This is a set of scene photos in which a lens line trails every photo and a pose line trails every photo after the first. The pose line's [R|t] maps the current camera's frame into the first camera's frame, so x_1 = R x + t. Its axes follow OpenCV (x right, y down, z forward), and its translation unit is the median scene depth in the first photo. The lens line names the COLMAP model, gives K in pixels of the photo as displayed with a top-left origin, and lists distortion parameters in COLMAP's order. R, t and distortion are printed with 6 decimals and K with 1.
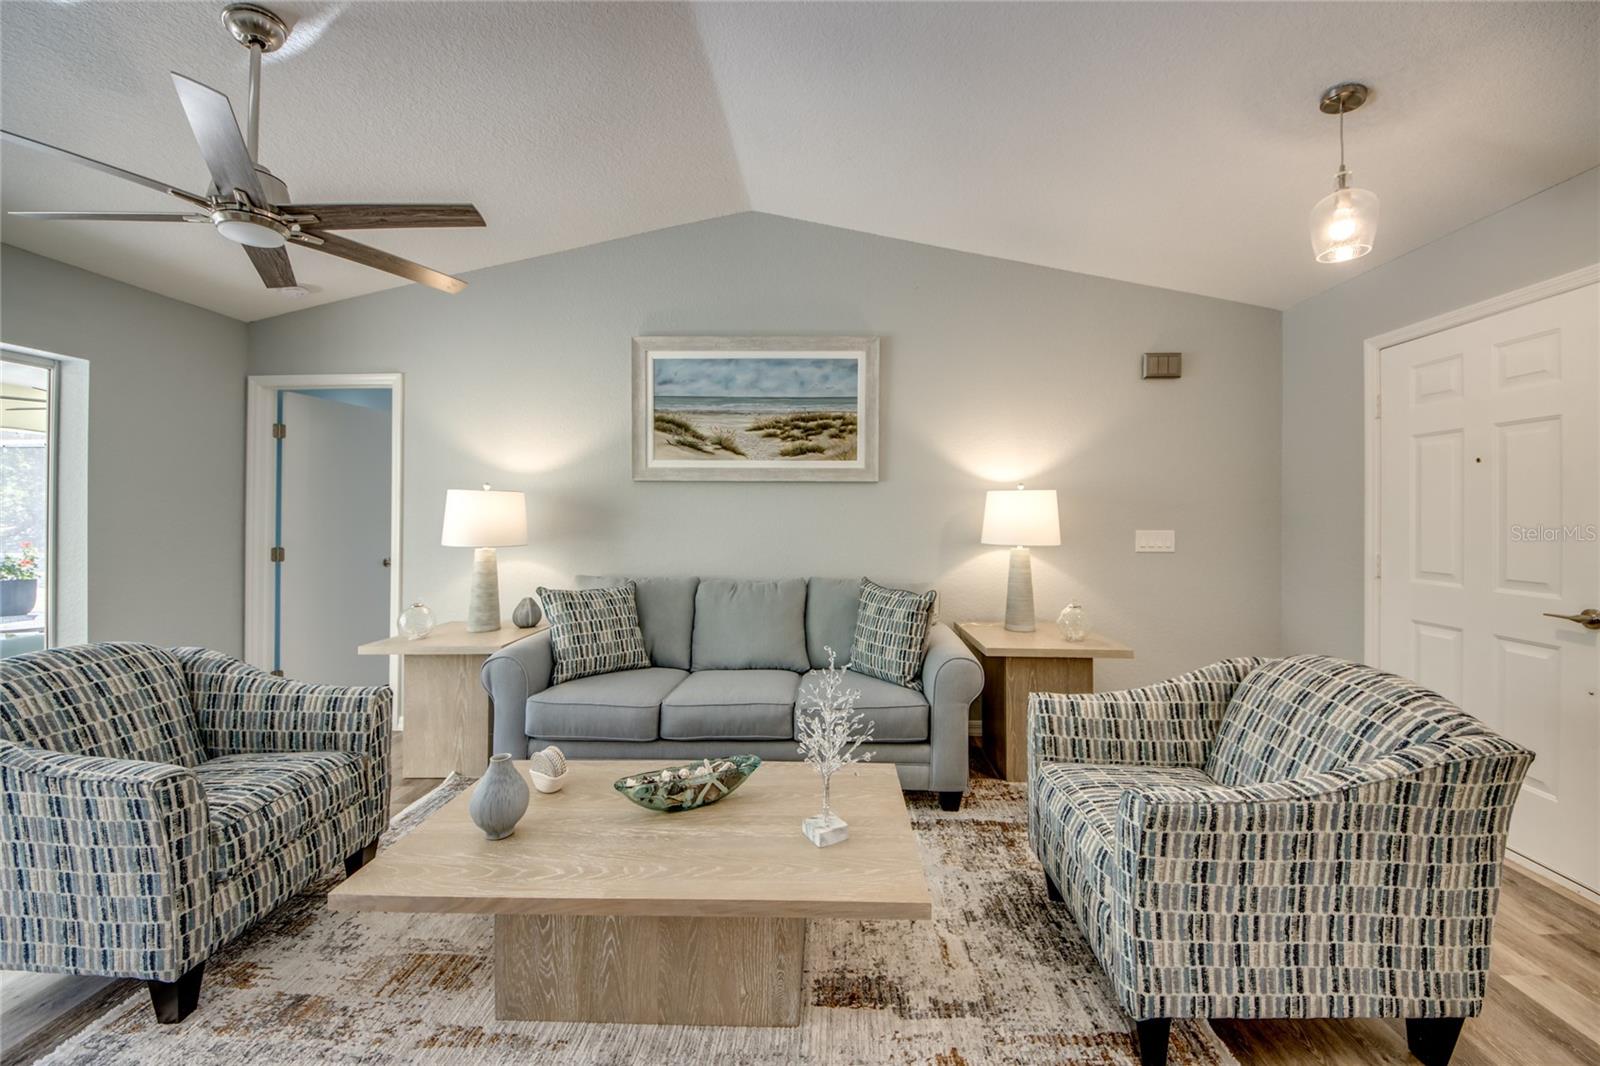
lens RADIAL K [[610.3, 0, 841.0], [0, 610.3, 530.9], [0, 0, 1]] dist [-0.000033, -0.005442]
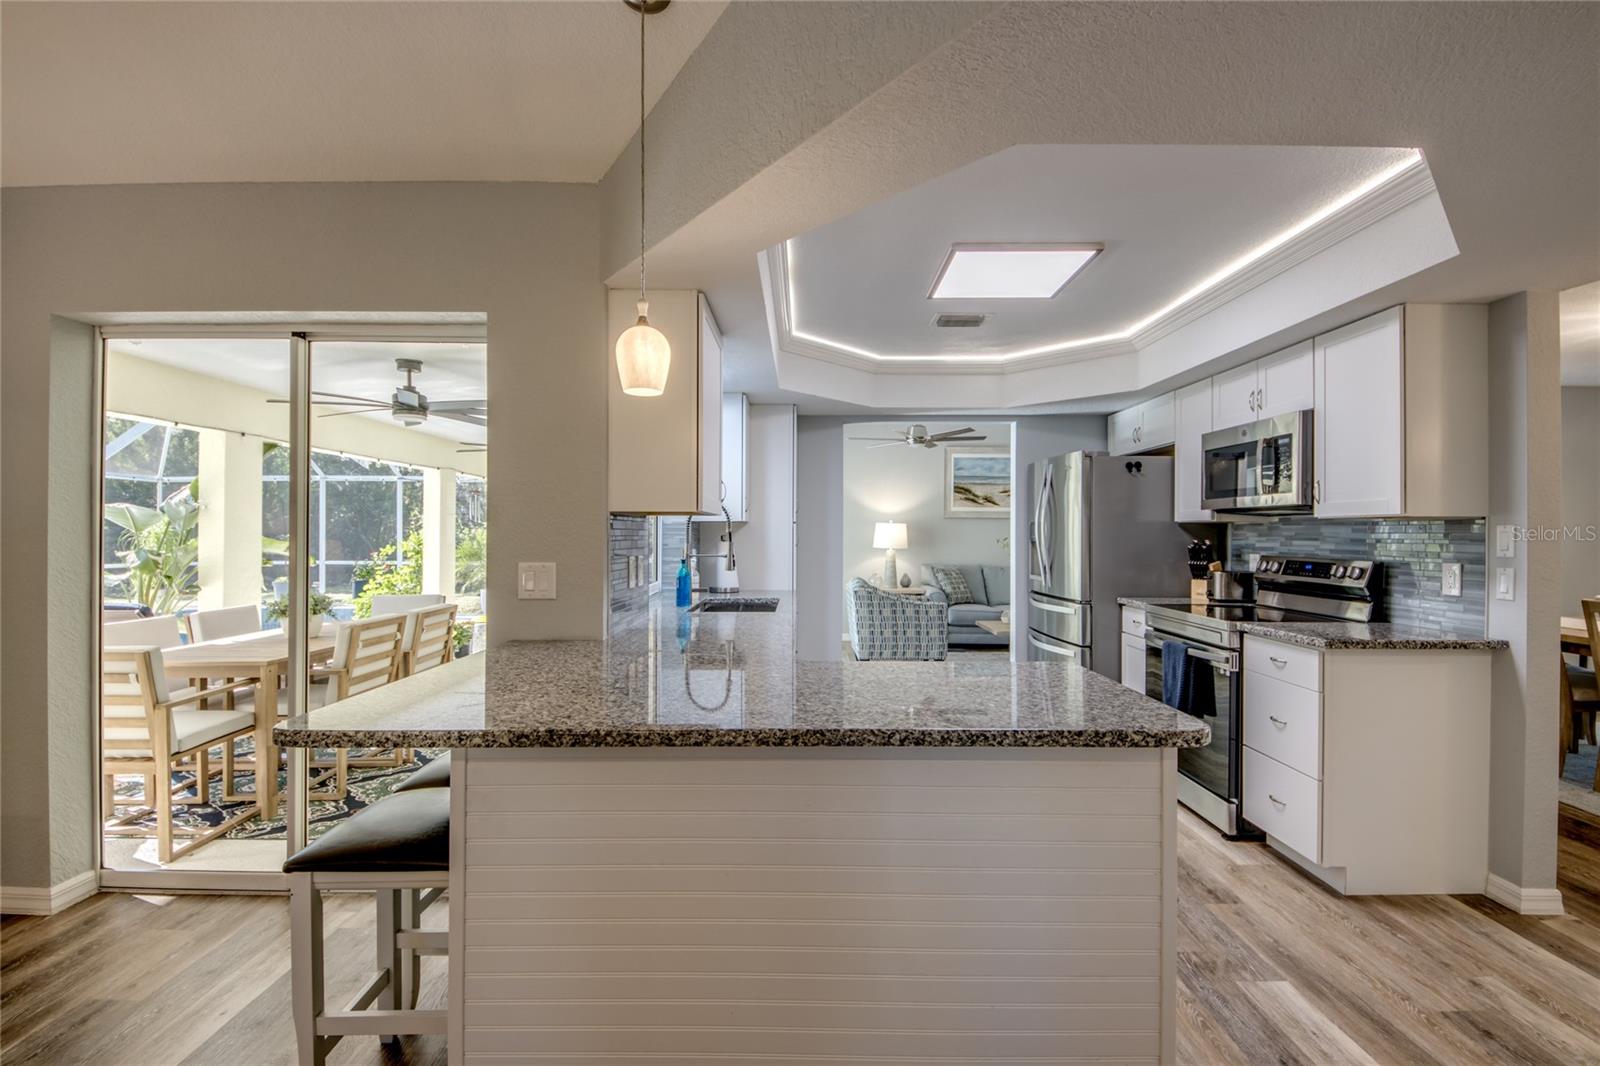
lens RADIAL K [[760.5, 0, 800.0], [0, 760.5, 533.0], [0, 0, 1]] dist [0.013125, -0.000327]
pose [[0.999977, 0.004079, 0.005403, -0.833206], [-0.003949, 0.999708, -0.023828, 0.031621], [-0.005499, 0.023806, 0.999701, -1.525169]]
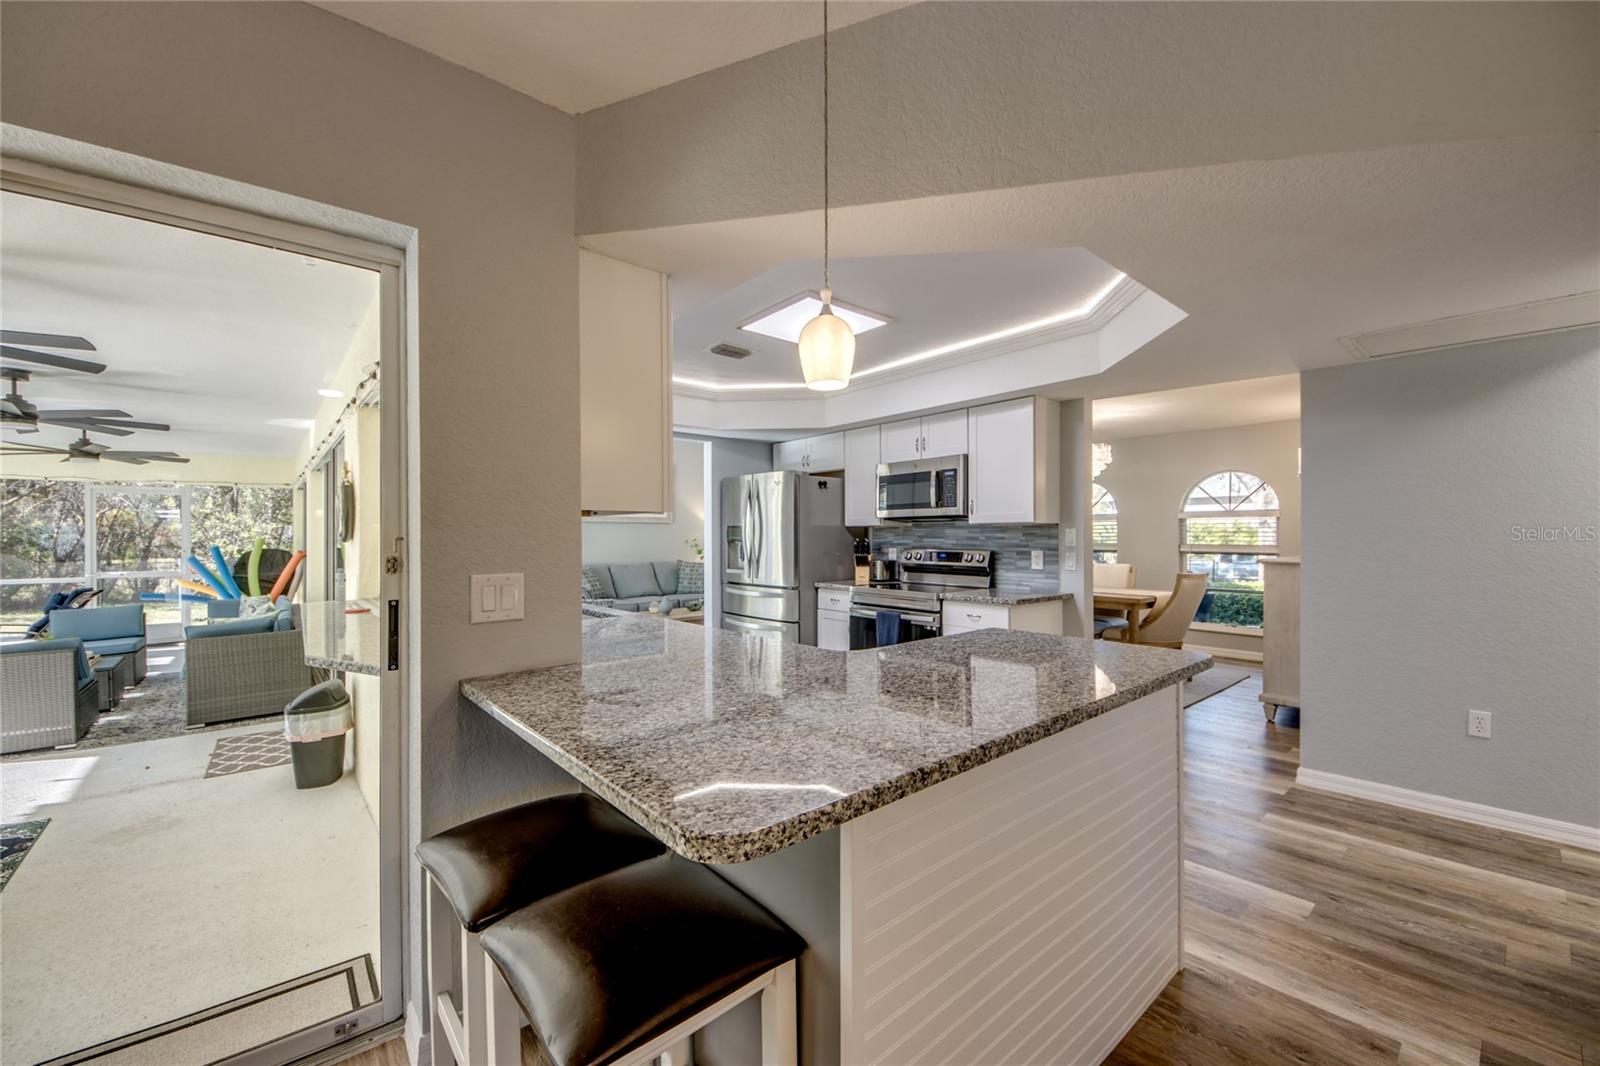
lens RADIAL K [[630.2, 0, 802.2], [0, 630.2, 539.0], [0, 0, 1]] dist [0.025117, -0.019108]
pose [[0.755738, -0.003398, 0.654865, -1.218371], [0.016227, 0.999777, -0.013539, 0.029007], [-0.654673, 0.020859, 0.755624, -1.303934]]
